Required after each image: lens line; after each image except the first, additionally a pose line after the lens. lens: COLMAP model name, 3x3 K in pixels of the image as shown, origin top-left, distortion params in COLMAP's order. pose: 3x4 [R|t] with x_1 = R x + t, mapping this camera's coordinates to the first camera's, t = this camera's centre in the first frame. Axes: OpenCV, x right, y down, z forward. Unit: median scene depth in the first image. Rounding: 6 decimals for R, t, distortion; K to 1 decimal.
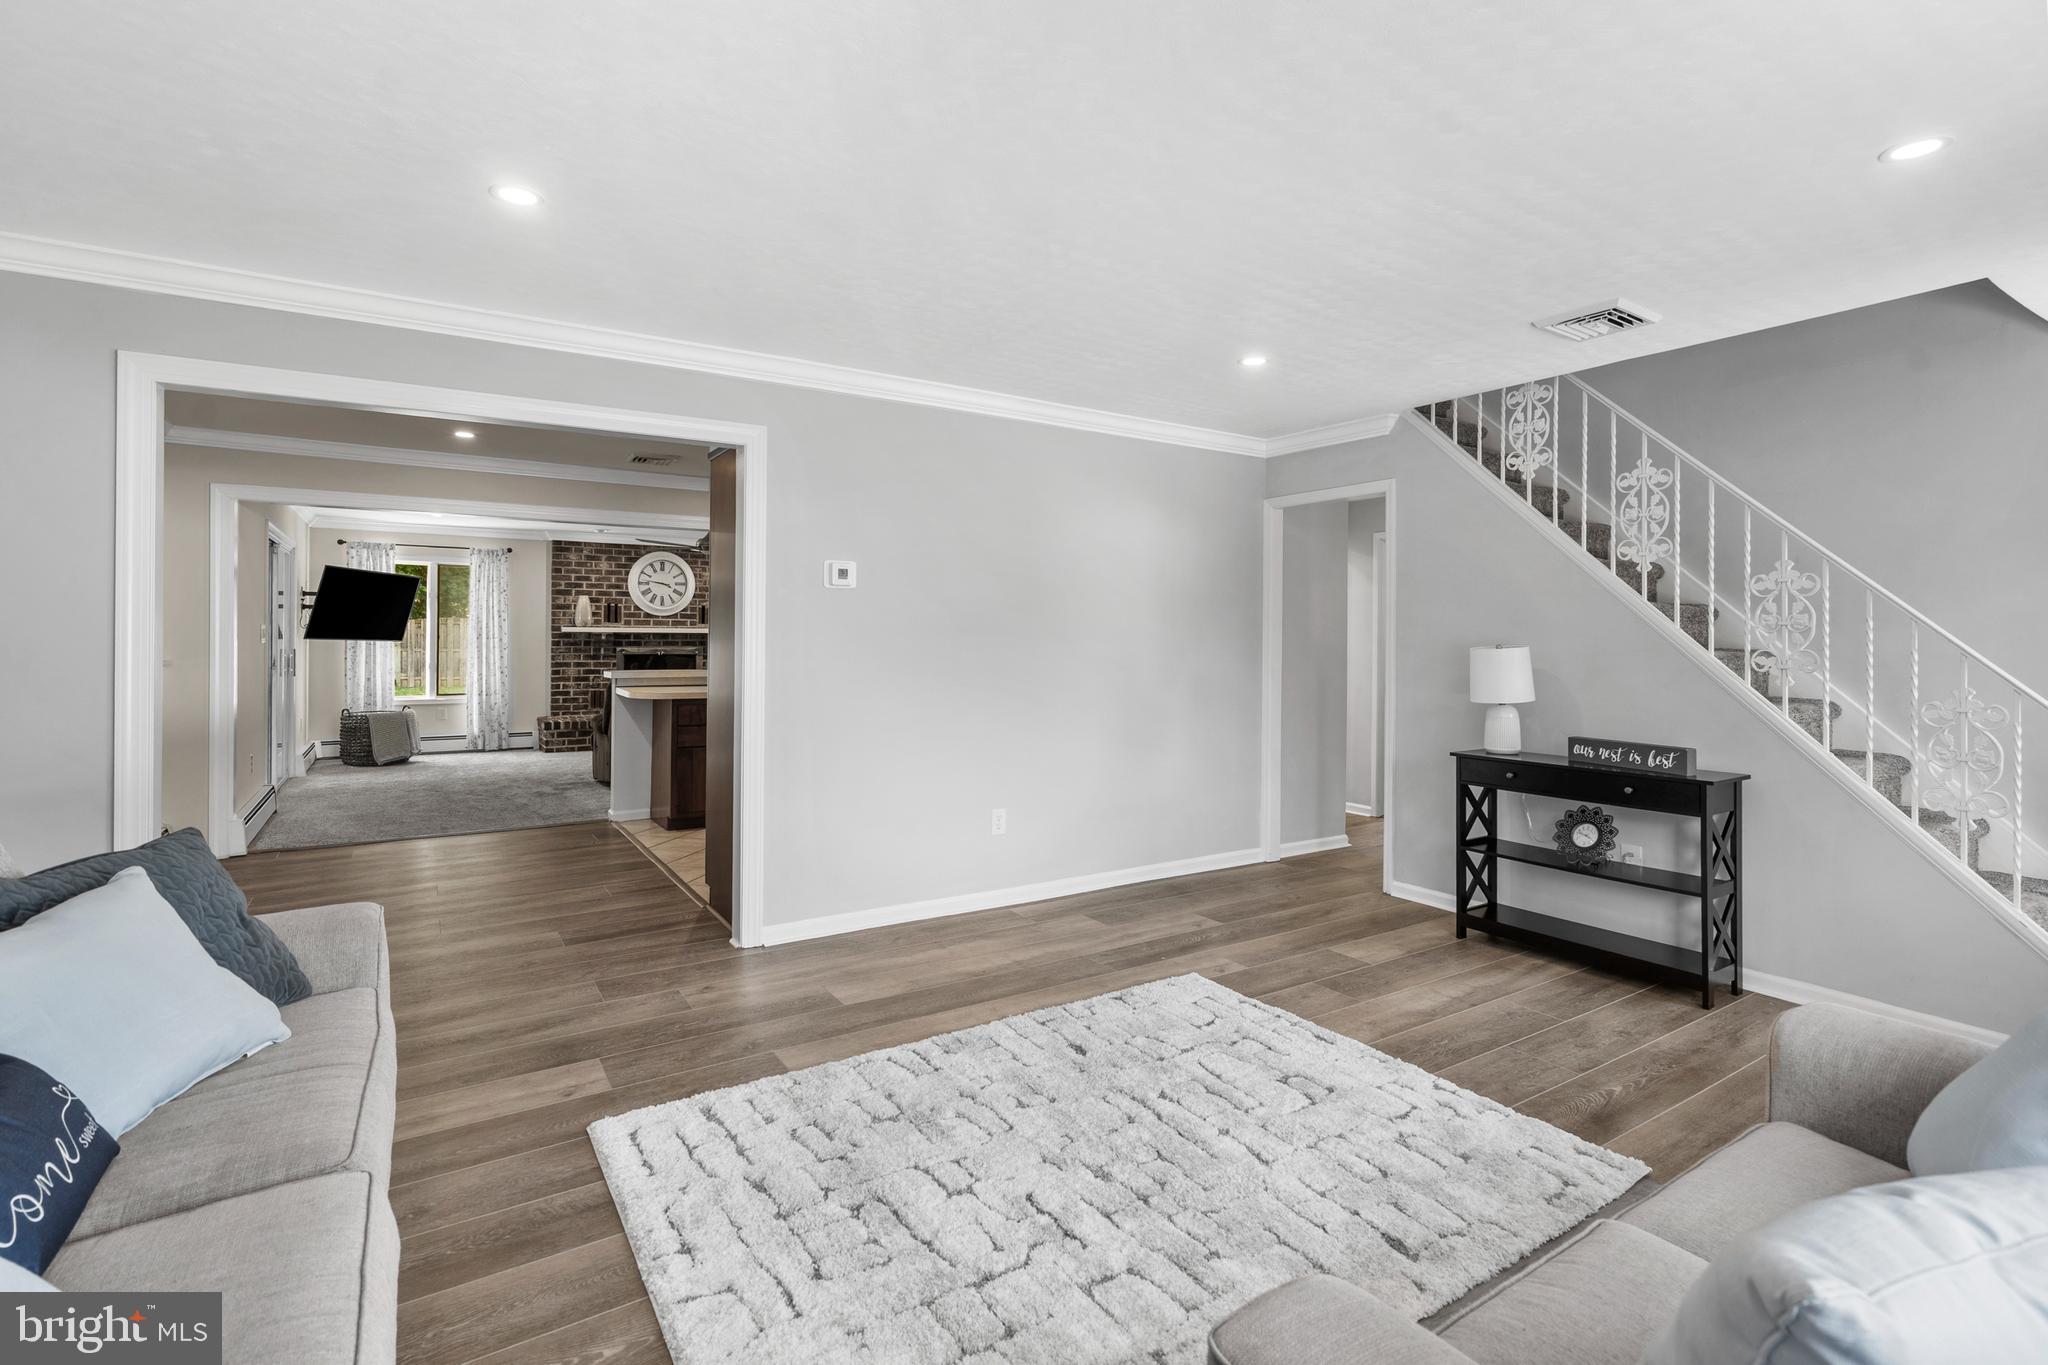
lens RADIAL K [[935.9, 0, 1019.5], [0, 935.9, 641.8], [0, 0, 1]] dist [0.002776, 0.001335]
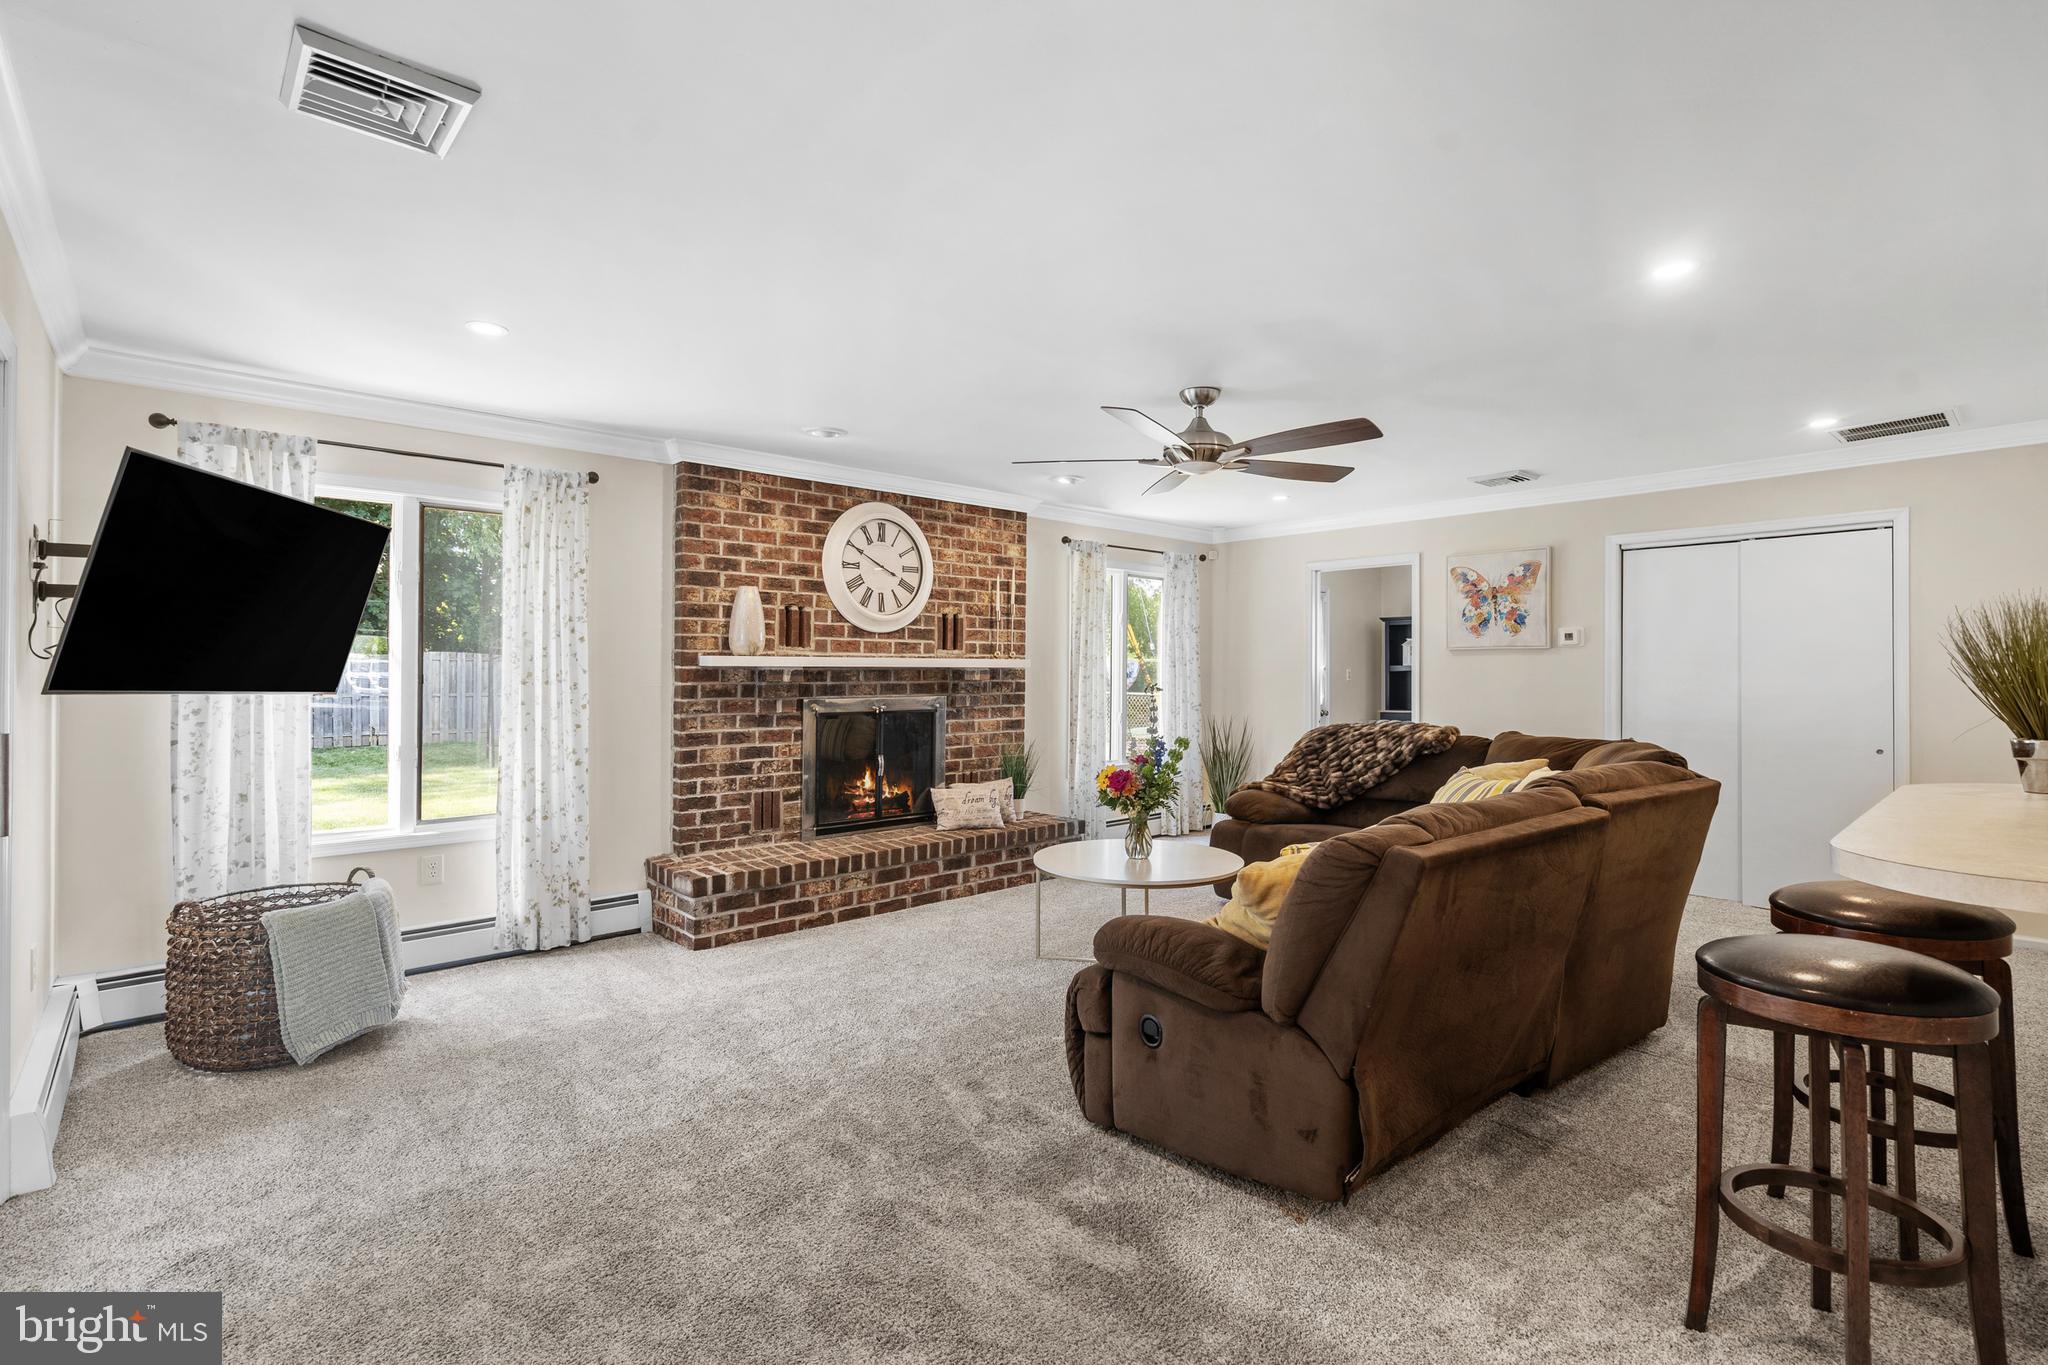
lens RADIAL K [[935.9, 0, 1022.6], [0, 935.9, 666.9], [0, 0, 1]] dist [0.002776, 0.001335]
pose [[0.986859, -0.004735, 0.161517, -0.406338], [0.005706, 0.999968, -0.005554, -0.007003], [-0.161485, 0.006402, 0.986854, 0.527500]]
